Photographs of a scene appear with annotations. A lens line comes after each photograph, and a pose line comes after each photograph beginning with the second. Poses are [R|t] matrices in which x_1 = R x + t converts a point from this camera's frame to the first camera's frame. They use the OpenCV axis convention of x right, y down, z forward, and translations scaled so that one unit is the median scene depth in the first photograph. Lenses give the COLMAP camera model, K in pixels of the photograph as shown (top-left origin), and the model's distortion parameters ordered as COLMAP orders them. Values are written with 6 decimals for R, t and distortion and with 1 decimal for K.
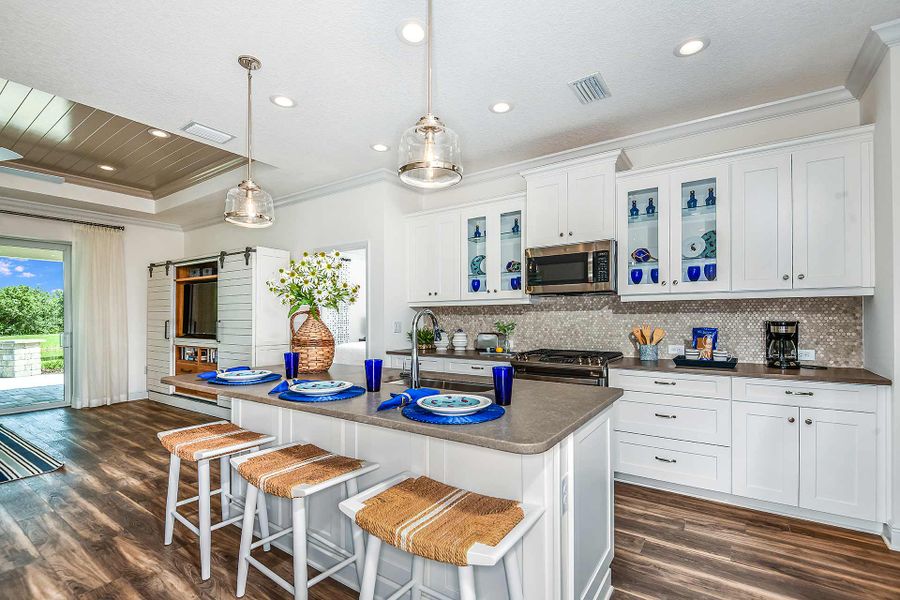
lens RADIAL K [[404.4, 0, 454.4], [0, 404.4, 319.5], [0, 0, 1]] dist [0.002584, -0.008125]
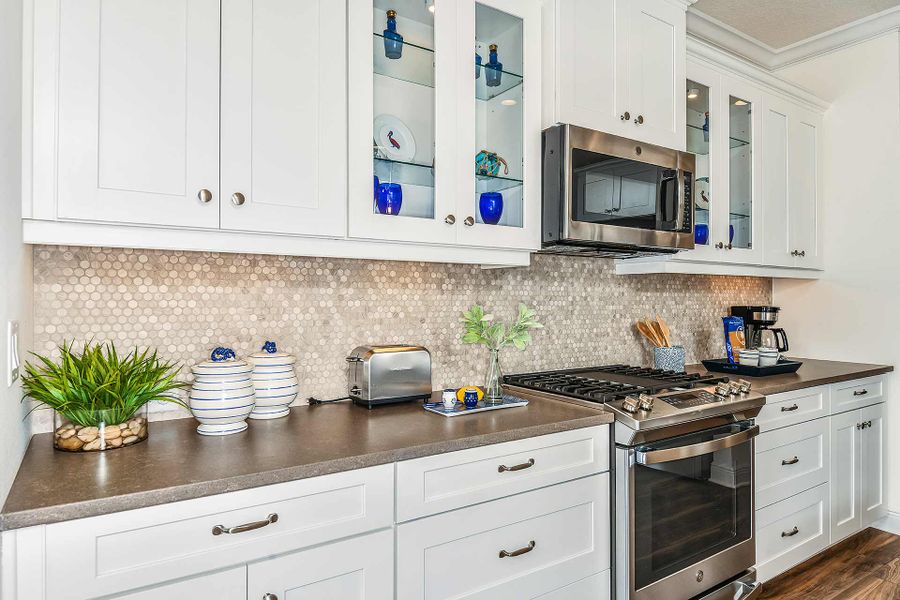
lens RADIAL K [[539.0, 0, 450.0], [0, 539.0, 300.0], [0, 0, 1]] dist [-0.018599, -0.000945]
pose [[0.384461, 0.002675, 0.923137, -0.421111], [0.000374, 0.999995, -0.003053, -0.005205], [-0.923141, 0.001519, 0.384458, 1.098414]]
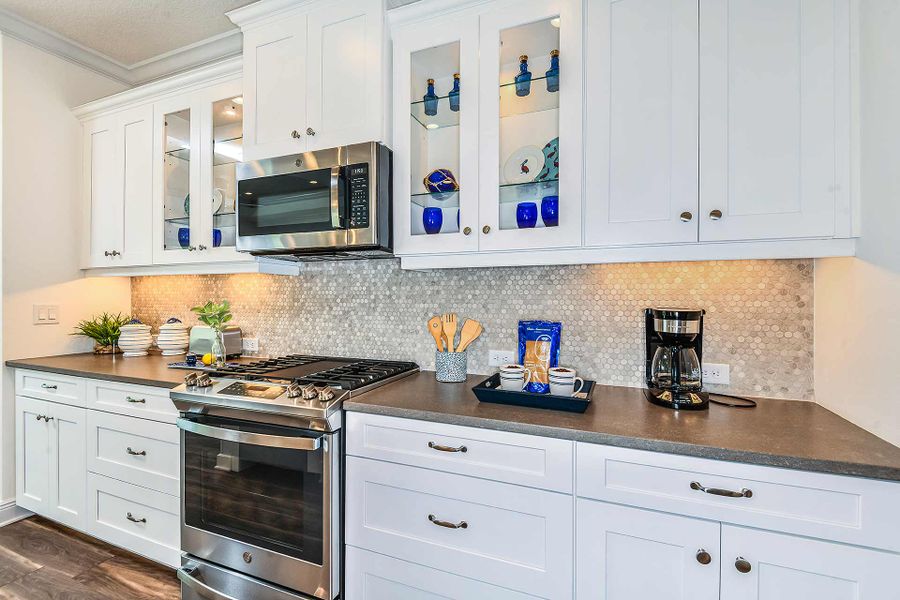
lens RADIAL K [[403.3, 0, 450.0], [0, 403.3, 300.0], [0, 0, 1]] dist [0.002554, -0.000265]
pose [[0.977521, 0.004739, 0.210785, 0.403755], [-0.005276, 0.999984, 0.001982, -0.006575], [-0.210773, -0.003050, 0.977530, 0.530693]]
